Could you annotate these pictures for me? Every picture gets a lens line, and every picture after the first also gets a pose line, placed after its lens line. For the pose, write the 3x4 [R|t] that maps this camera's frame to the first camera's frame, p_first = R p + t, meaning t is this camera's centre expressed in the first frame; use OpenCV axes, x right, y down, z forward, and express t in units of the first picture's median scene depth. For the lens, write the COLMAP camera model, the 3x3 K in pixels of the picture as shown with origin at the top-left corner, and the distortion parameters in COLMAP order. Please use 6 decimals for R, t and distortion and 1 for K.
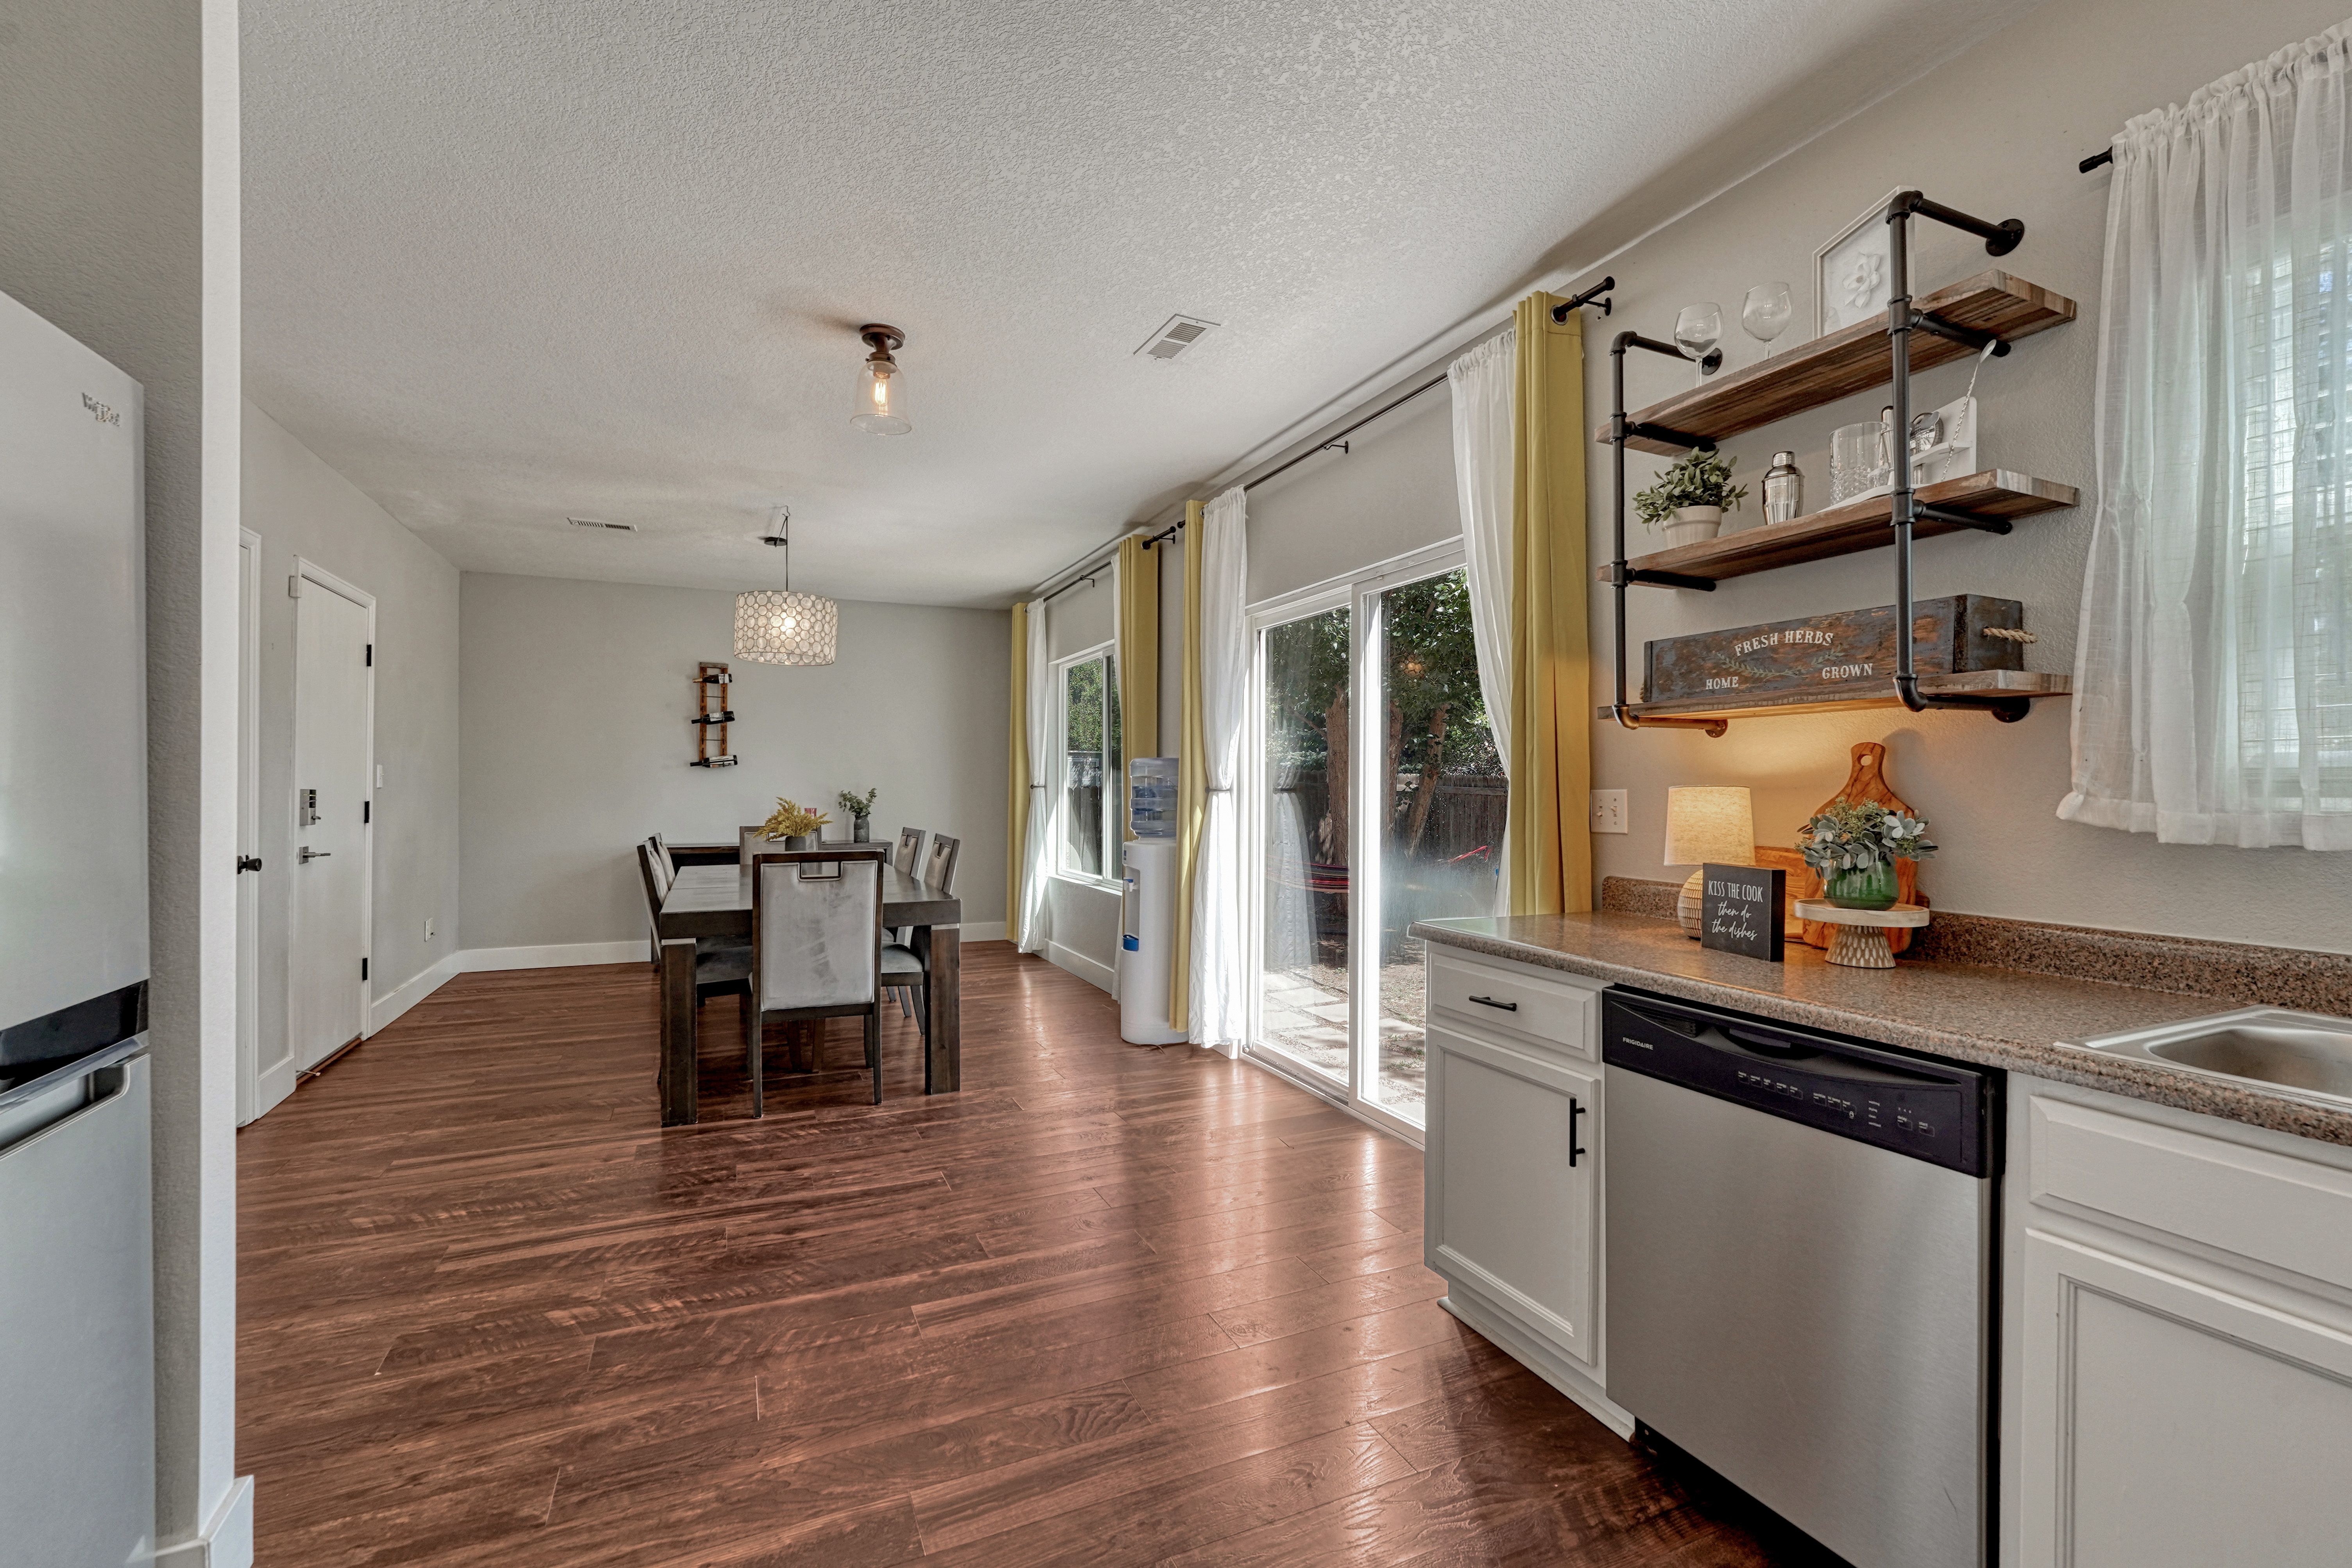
lens RADIAL K [[1007.9, 0, 1176.0], [0, 1007.9, 784.0], [0, 0, 1]] dist [-0.000241, -0.000017]
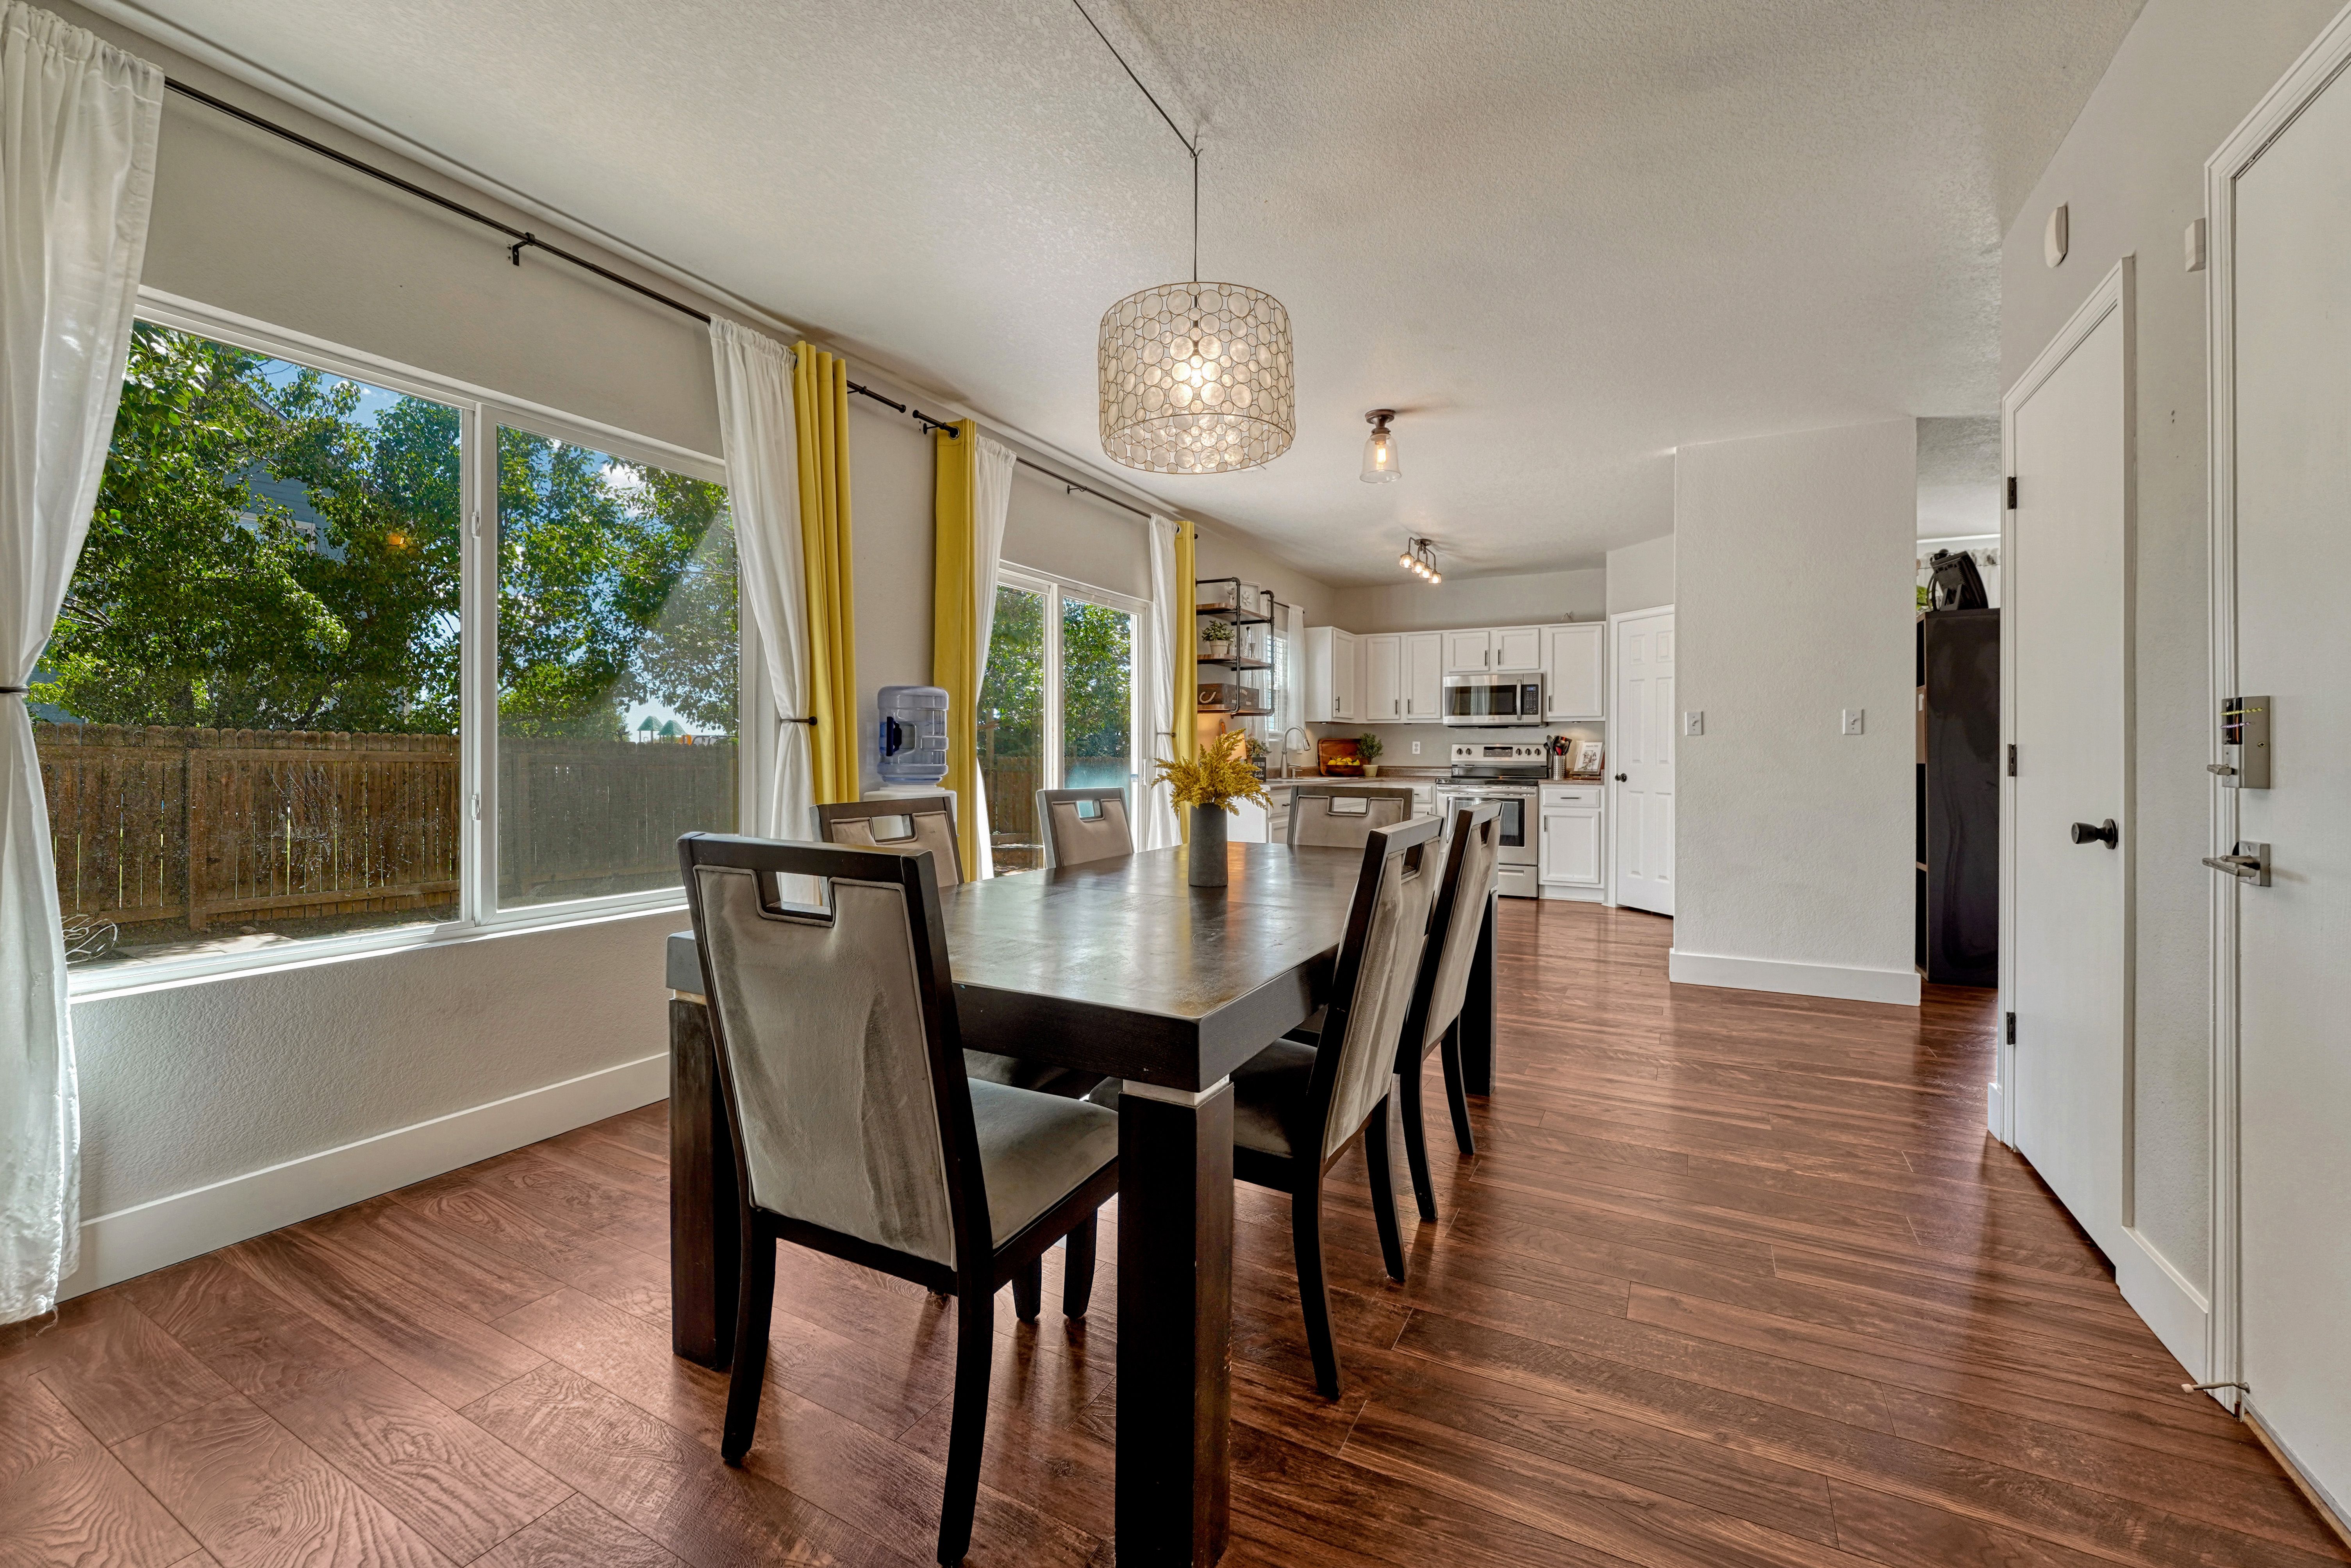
lens RADIAL K [[940.9, 0, 1176.4], [0, 940.9, 750.5], [0, 0, 1]] dist [-0.000829, -0.000017]
pose [[-0.610593, -0.003420, 0.791937, -1.084983], [-0.001579, 0.999994, 0.003101, 0.032169], [-0.791943, 0.000643, -0.610595, 1.880317]]
